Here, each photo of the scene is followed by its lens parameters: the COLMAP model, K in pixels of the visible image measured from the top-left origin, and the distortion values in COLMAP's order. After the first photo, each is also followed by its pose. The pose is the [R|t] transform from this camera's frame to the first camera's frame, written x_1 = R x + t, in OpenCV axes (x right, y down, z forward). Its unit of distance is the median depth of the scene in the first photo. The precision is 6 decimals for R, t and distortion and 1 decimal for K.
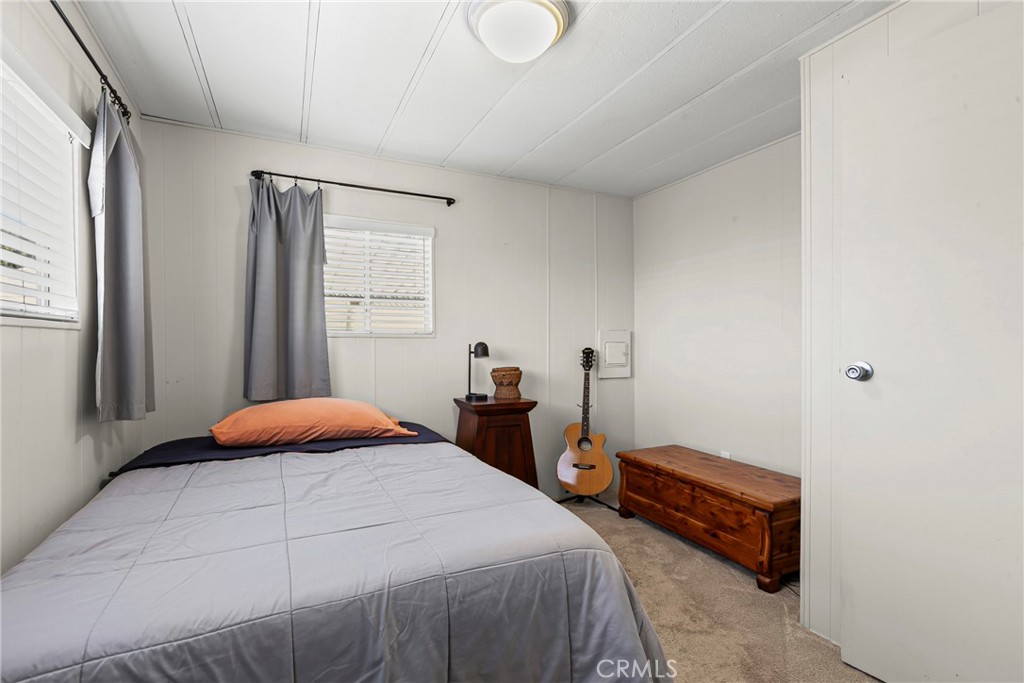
lens RADIAL K [[468.4, 0, 508.5], [0, 468.4, 349.1], [0, 0, 1]] dist [0.000458, 0.000070]
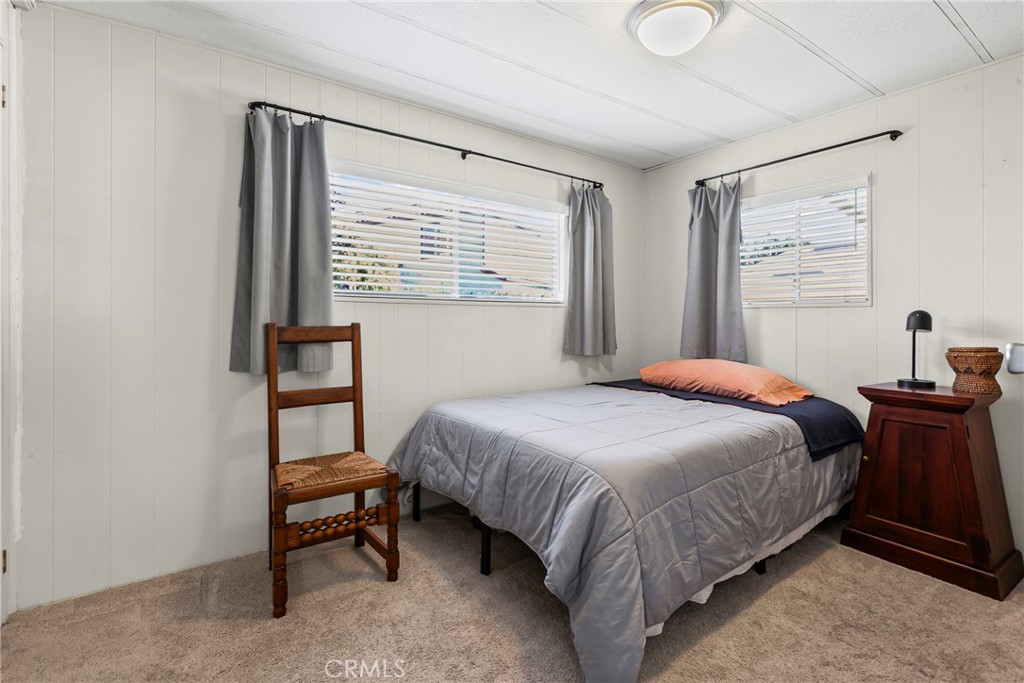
lens RADIAL K [[481.1, 0, 512.1], [0, 481.1, 318.3], [0, 0, 1]] dist [-0.002171, -0.000407]
pose [[0.174045, -0.000710, -0.984737, 0.660848], [-0.013087, 0.999910, -0.003034, 0.009851], [0.984651, 0.013415, 0.174020, 0.258050]]
